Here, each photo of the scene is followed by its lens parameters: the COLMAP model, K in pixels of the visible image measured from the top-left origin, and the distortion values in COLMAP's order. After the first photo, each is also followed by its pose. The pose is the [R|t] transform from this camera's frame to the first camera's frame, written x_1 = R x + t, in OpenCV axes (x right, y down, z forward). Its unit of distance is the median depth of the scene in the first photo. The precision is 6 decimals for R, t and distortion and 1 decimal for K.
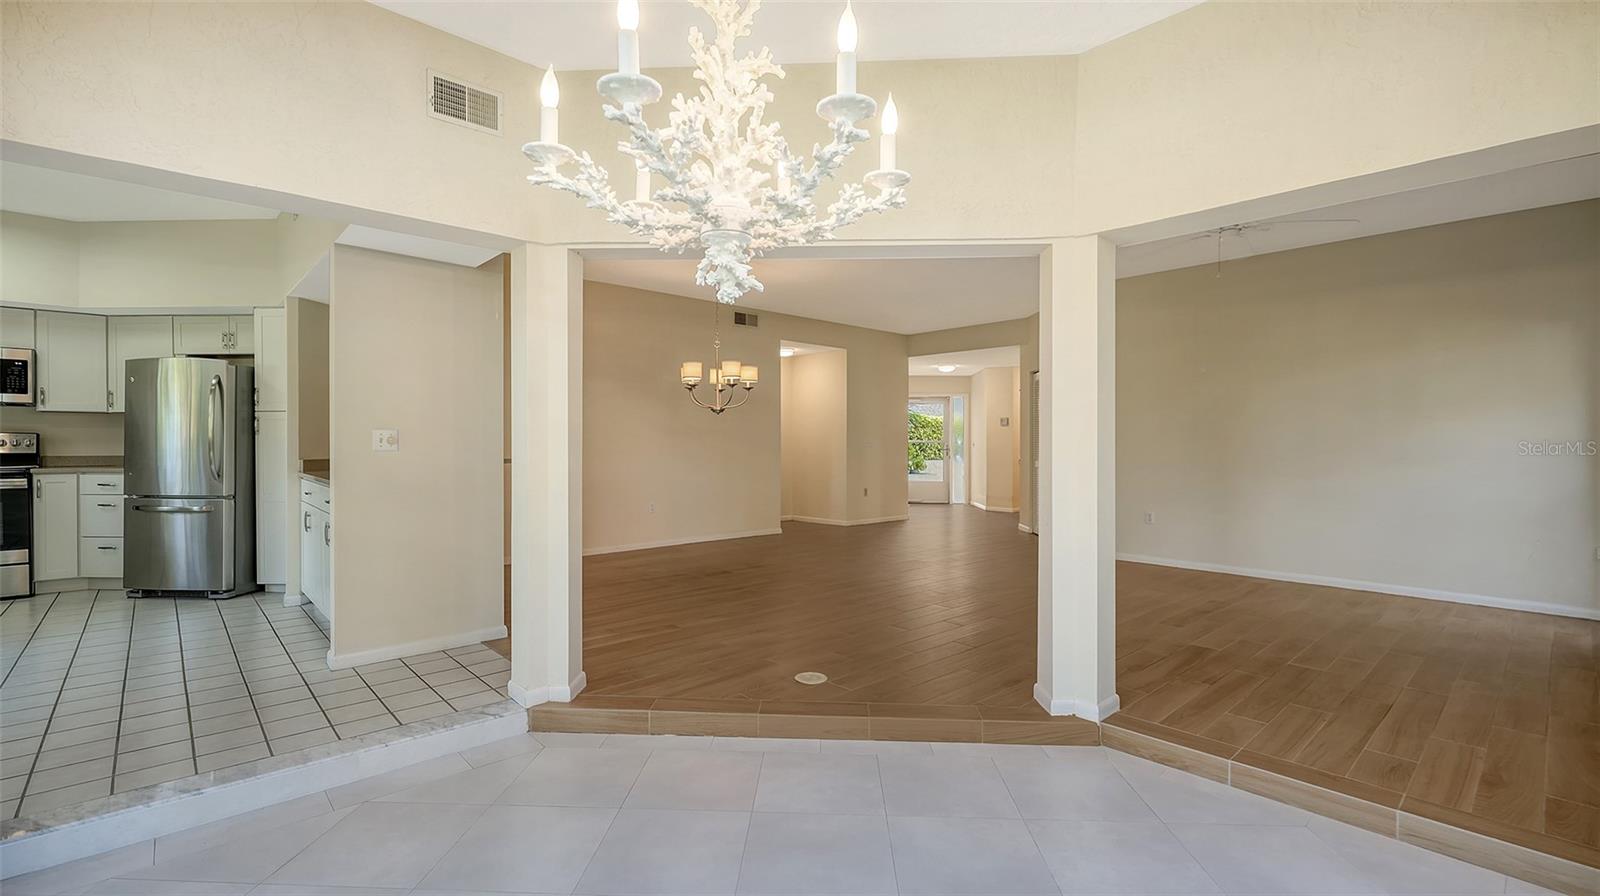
lens RADIAL K [[705.2, 0, 807.1], [0, 705.2, 447.2], [0, 0, 1]] dist [0.003183, 0.000140]
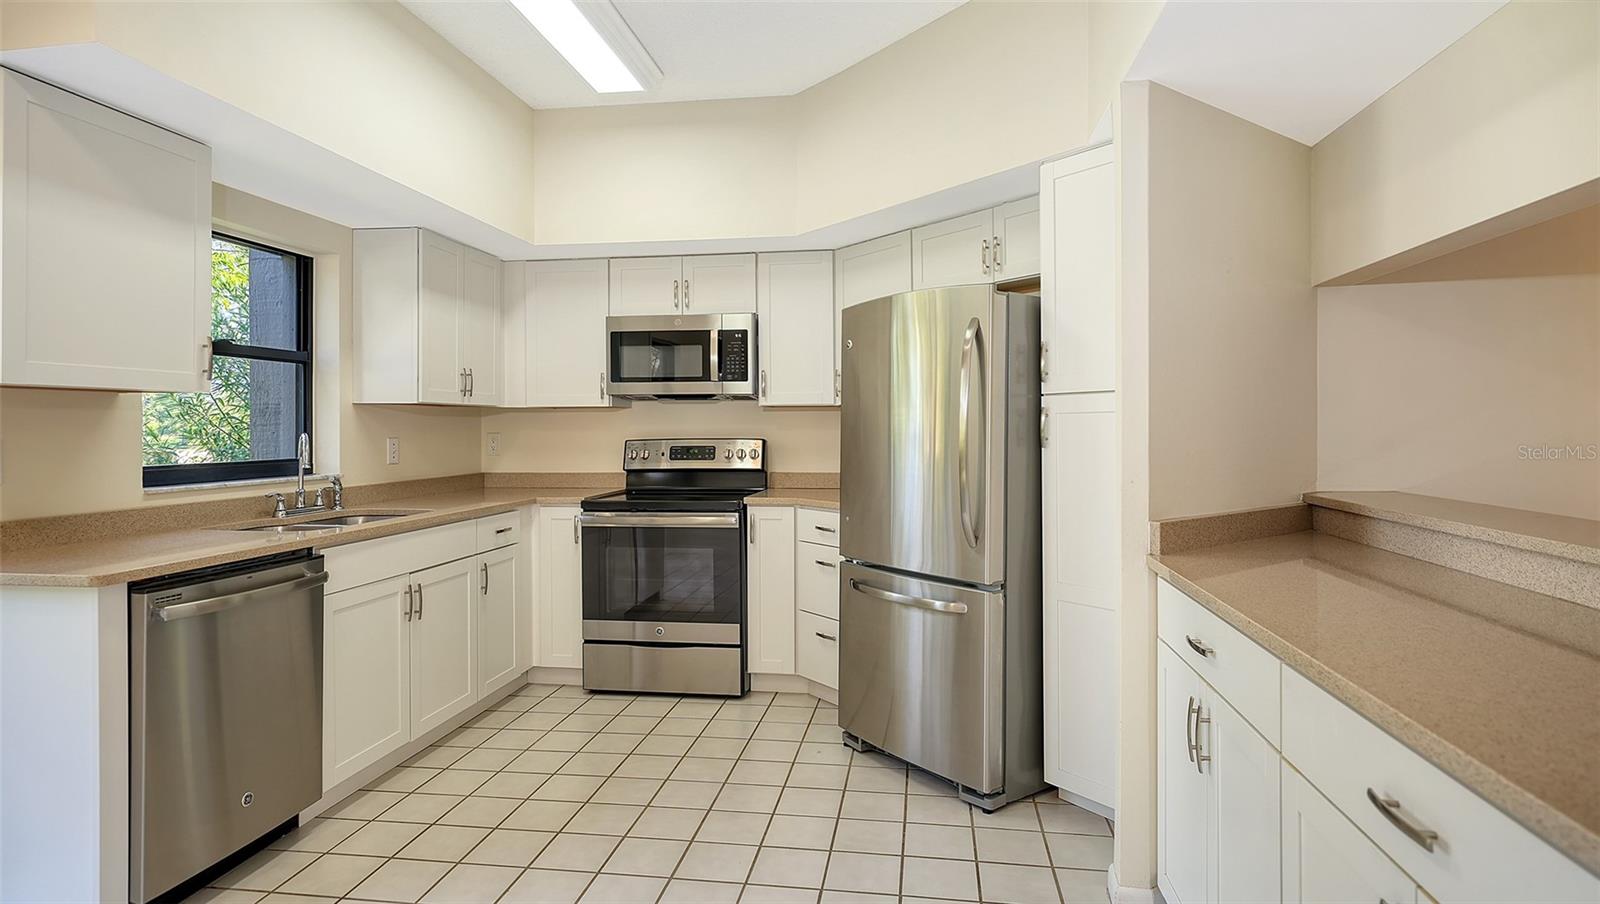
lens RADIAL K [[854.7, 0, 772.4], [0, 854.7, 449.1], [0, 0, 1]] dist [0.016827, -0.002630]
pose [[0.605583, 0.015896, -0.795624, -0.457762], [0.000094, 0.999799, 0.020047, -0.027945], [0.795782, -0.012216, 0.605459, 0.542392]]
